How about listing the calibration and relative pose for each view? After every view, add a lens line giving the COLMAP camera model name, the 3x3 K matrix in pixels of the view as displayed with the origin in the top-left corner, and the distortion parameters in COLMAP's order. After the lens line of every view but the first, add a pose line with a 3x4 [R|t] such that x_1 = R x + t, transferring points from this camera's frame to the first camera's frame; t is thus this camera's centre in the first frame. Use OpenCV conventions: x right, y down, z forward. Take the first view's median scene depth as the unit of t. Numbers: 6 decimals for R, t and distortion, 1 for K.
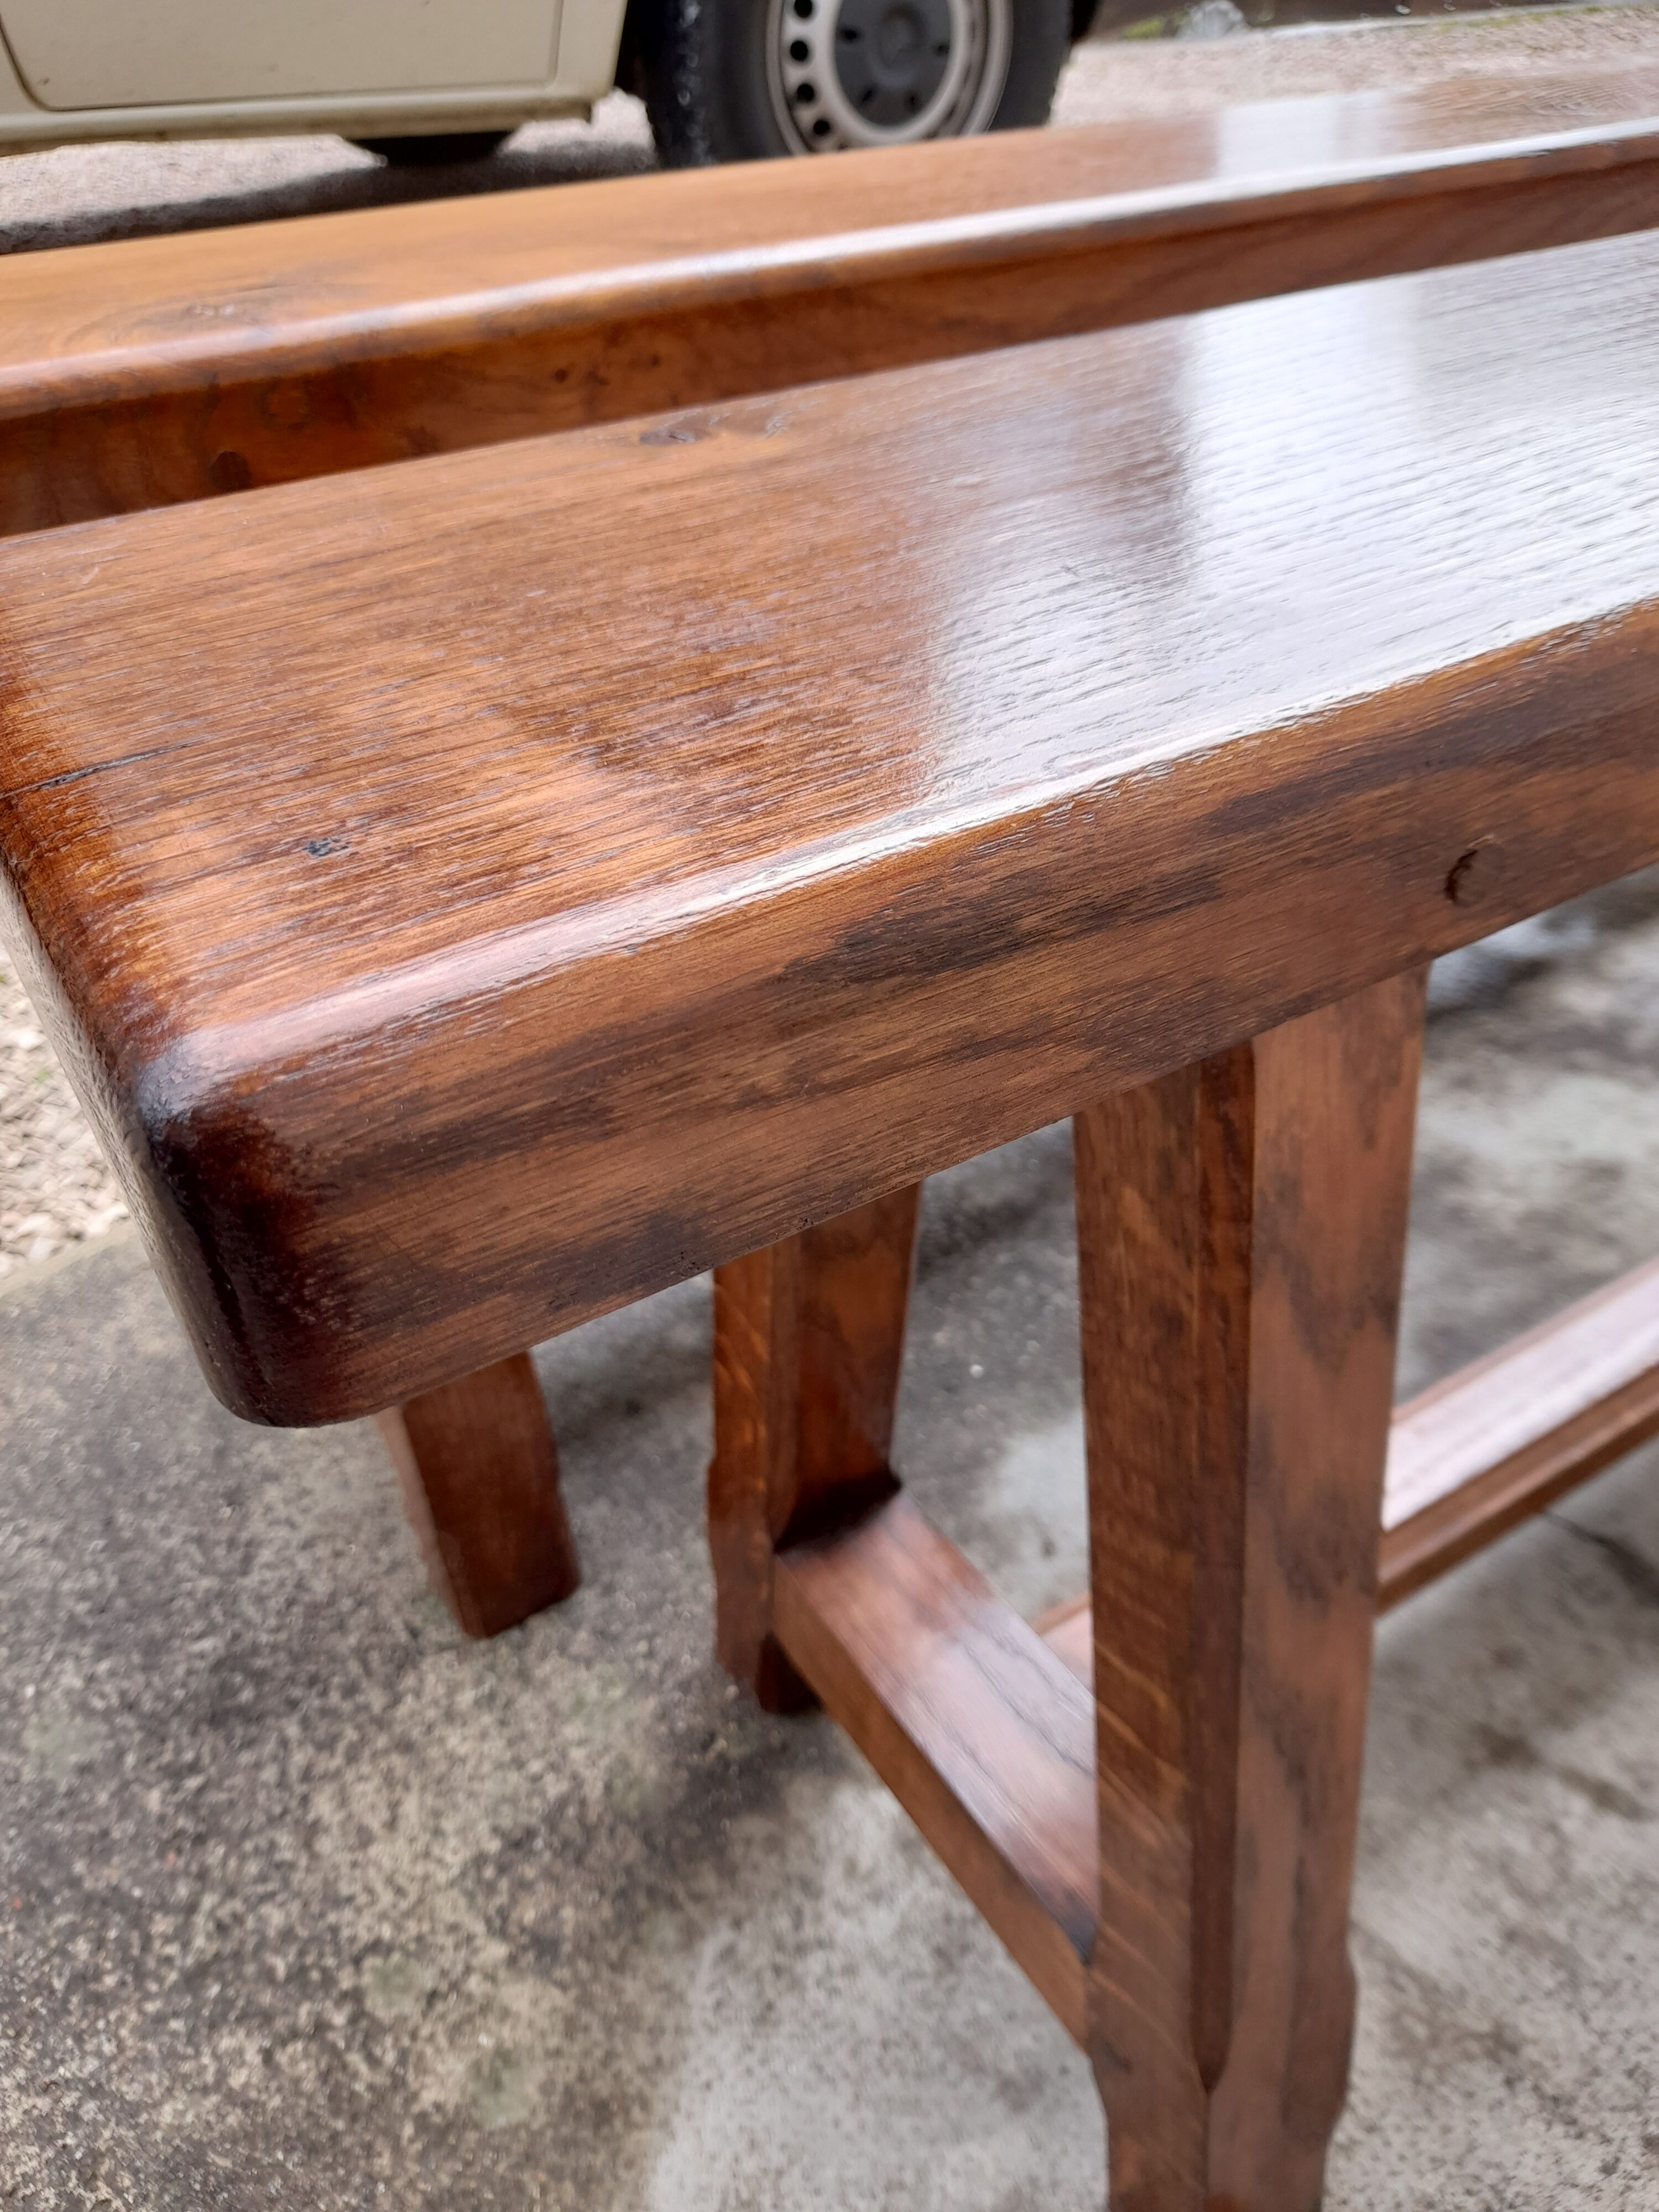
lens RADIAL K [[1688.9, 0, 829.5], [0, 1688.9, 1106.0], [0, 0, 1]] dist [-0.016628, -0.000598]
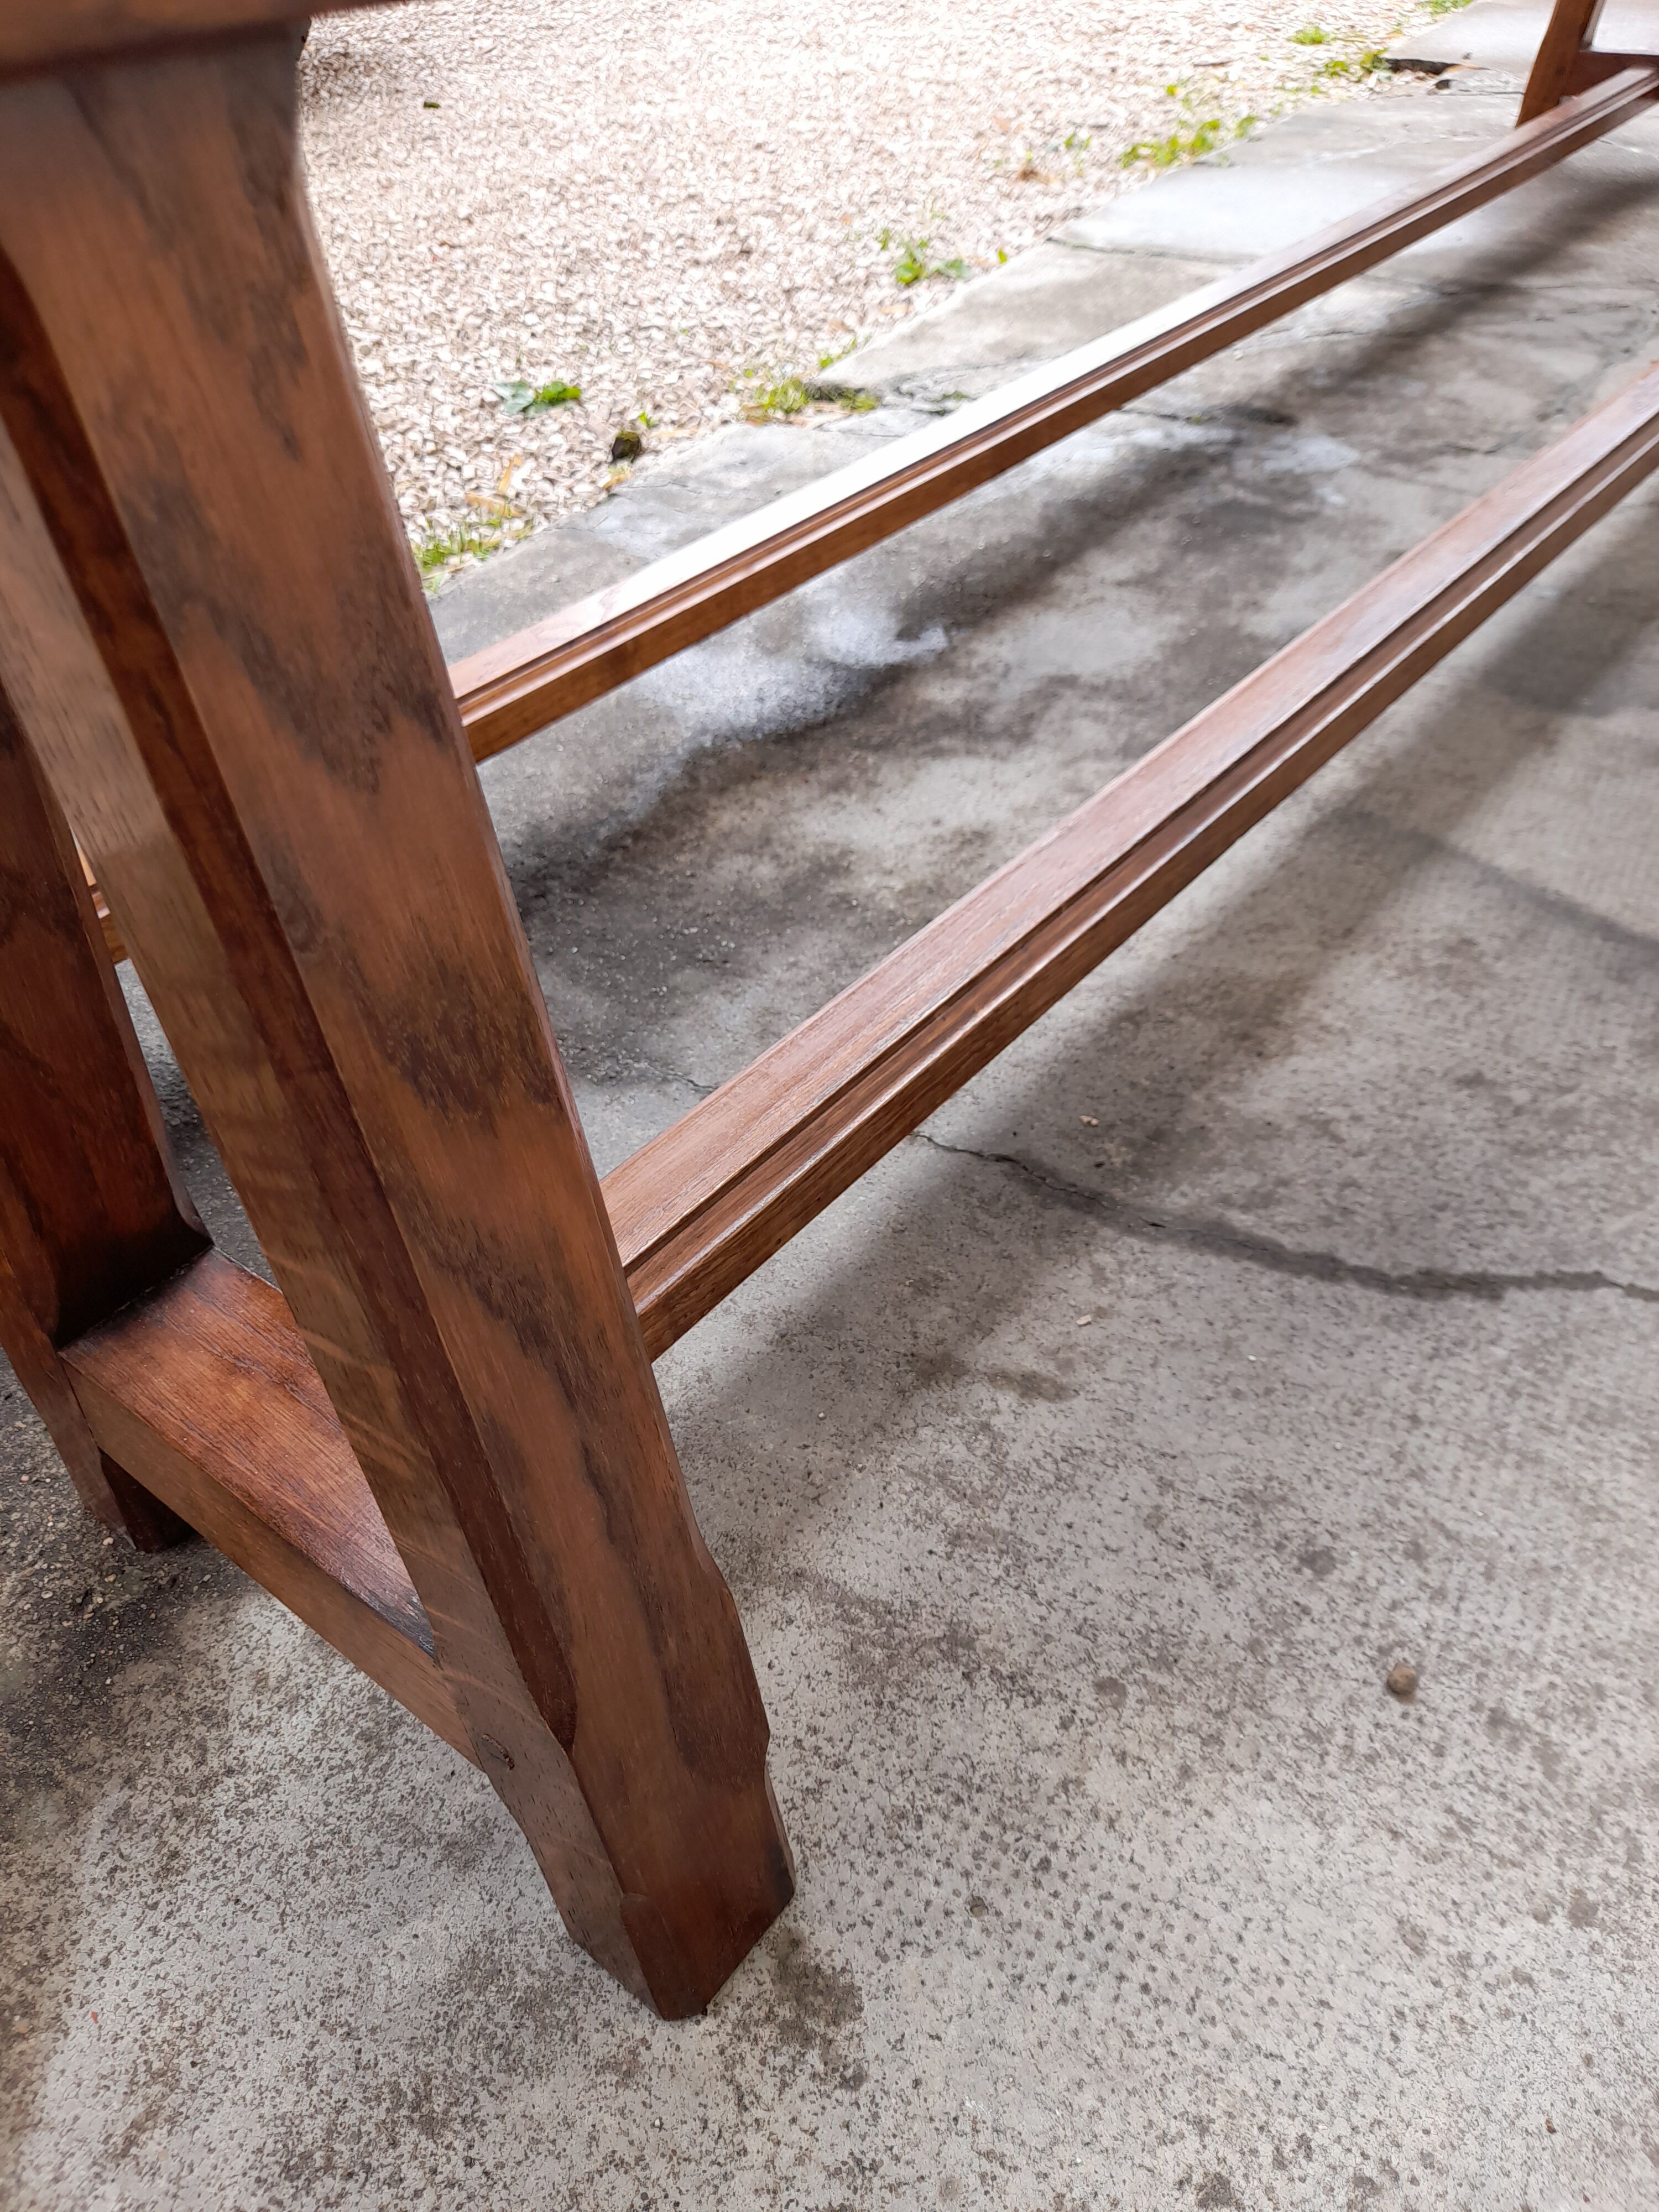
lens RADIAL K [[1641.7, 0, 829.5], [0, 1641.7, 1106.0], [0, 0, 1]] dist [0.005580, -0.005368]
pose [[0.945922, -0.216567, 0.241518, 0.164752], [0.205278, 0.976105, 0.071279, 0.170176], [-0.251183, -0.017846, 0.967775, 0.103565]]
